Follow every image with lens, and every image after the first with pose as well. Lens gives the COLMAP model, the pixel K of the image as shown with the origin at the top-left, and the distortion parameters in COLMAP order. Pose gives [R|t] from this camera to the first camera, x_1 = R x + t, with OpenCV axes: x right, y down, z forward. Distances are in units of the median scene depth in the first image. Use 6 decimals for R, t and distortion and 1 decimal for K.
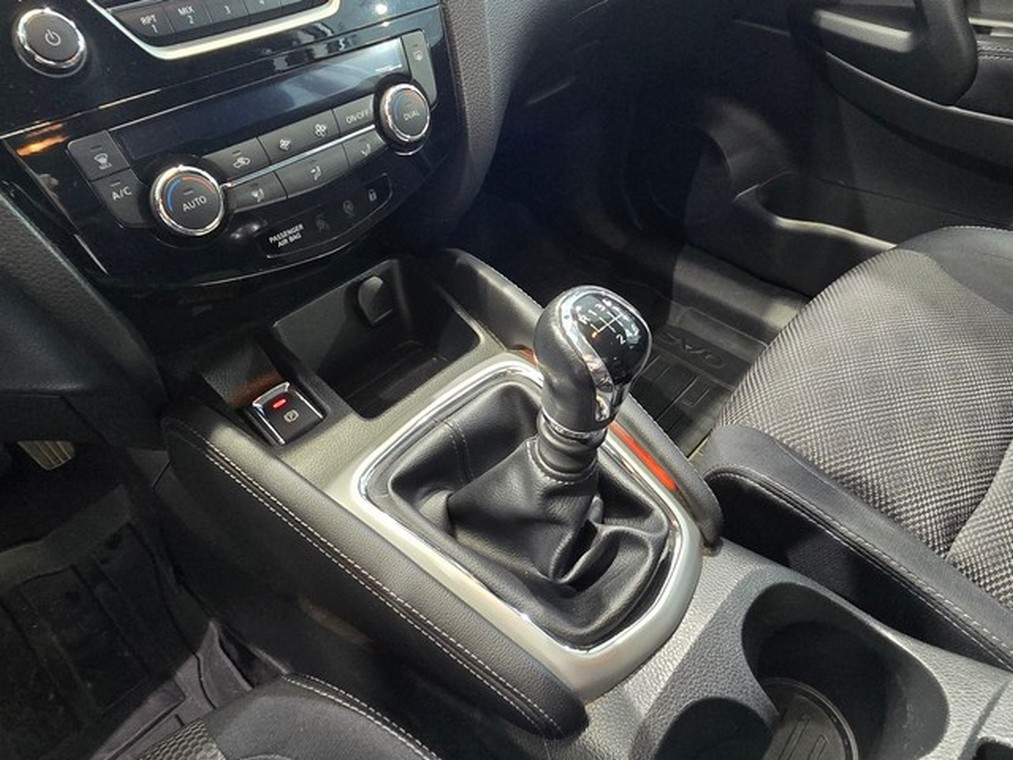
lens RADIAL K [[677.7, 0, 511.4], [0, 677.7, 366.0], [0, 0, 1]] dist [-0.004696, 0.005348]
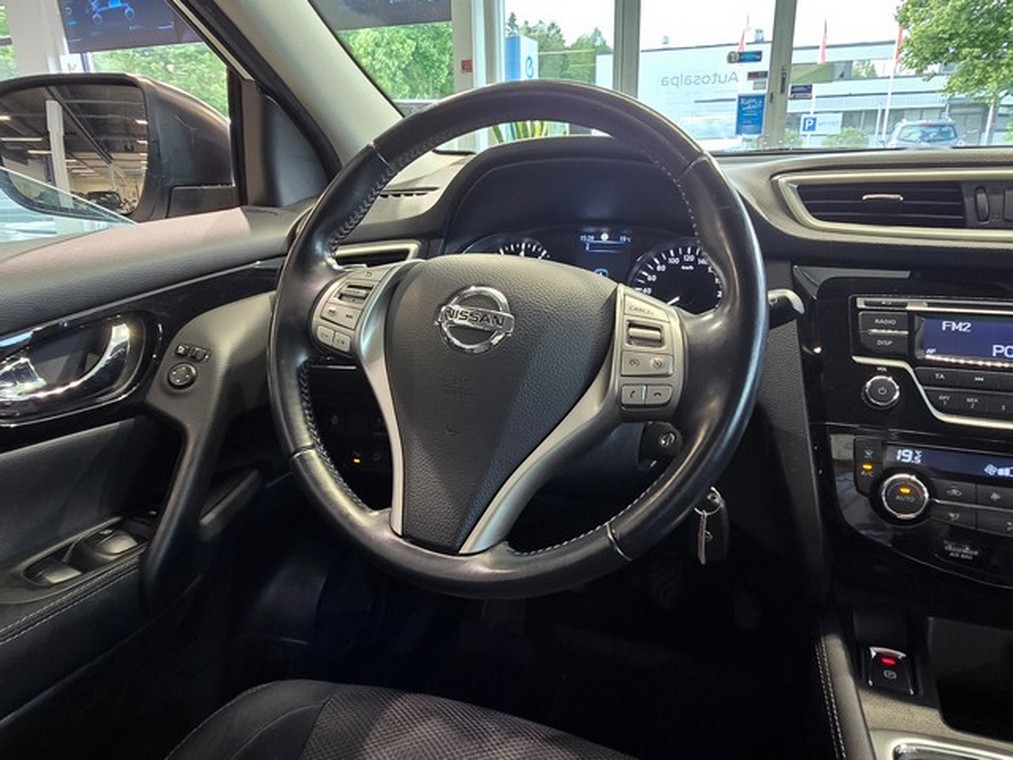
lens RADIAL K [[677.7, 0, 511.4], [0, 677.7, 366.0], [0, 0, 1]] dist [-0.004696, 0.005348]
pose [[0.367175, 0.268752, -0.890480, 0.438053], [-0.623499, 0.781536, -0.021218, 0.103749], [0.690240, 0.563004, 0.454527, -0.438746]]
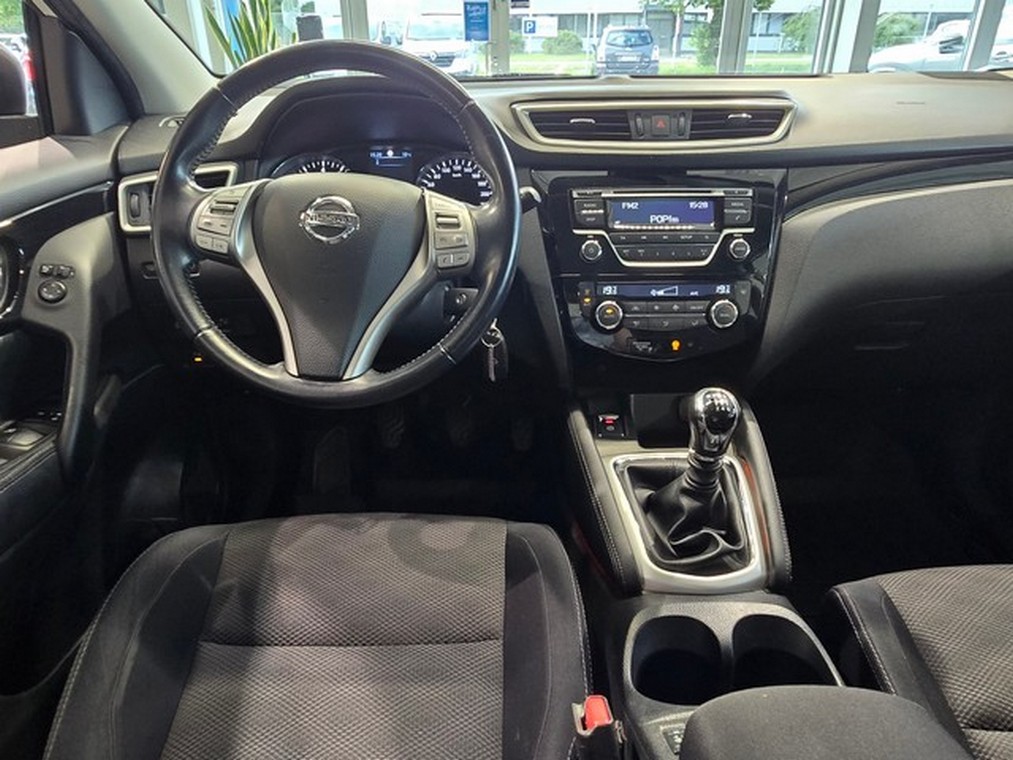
lens RADIAL K [[677.7, 0, 511.4], [0, 677.7, 366.0], [0, 0, 1]] dist [-0.004696, 0.005348]
pose [[0.678537, 0.304567, -0.668451, 0.884670], [-0.498496, 0.859298, -0.114496, 0.335081], [0.539527, 0.410910, 0.734891, -0.836400]]
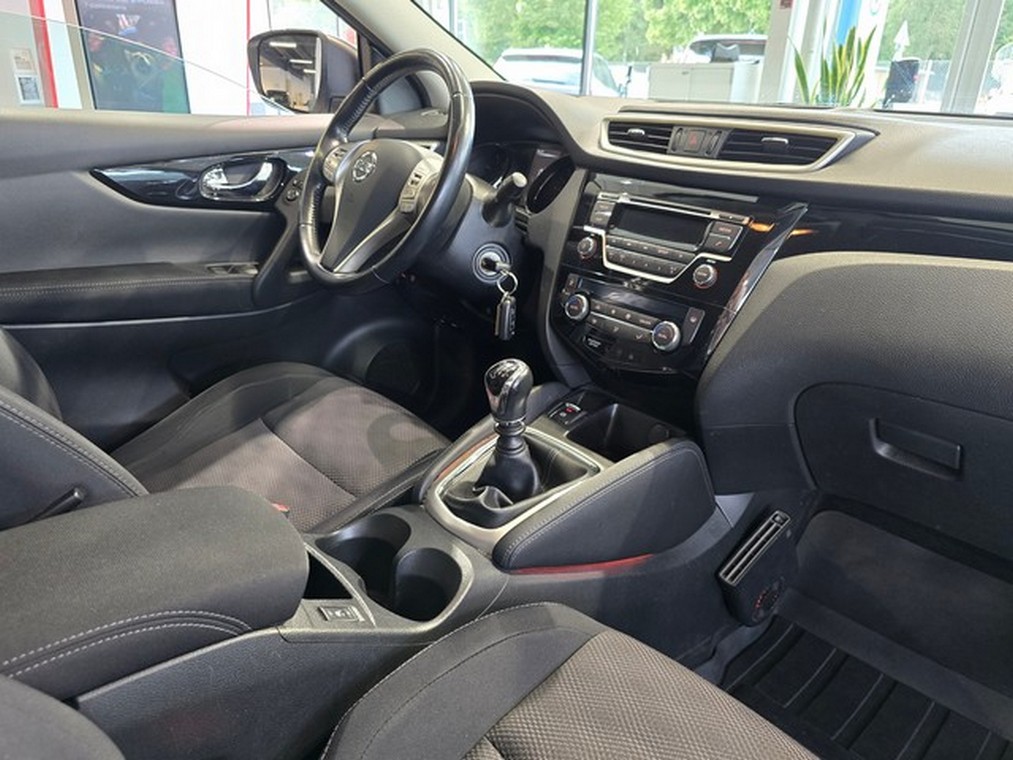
lens RADIAL K [[730.7, 0, 480.7], [0, 730.7, 357.5], [0, 0, 1]] dist [0.041344, -0.001193]
pose [[-0.139652, 0.349992, -0.926284, 2.041486], [-0.699977, 0.626760, 0.342351, -0.739151], [0.700378, 0.696188, 0.157457, 0.367337]]
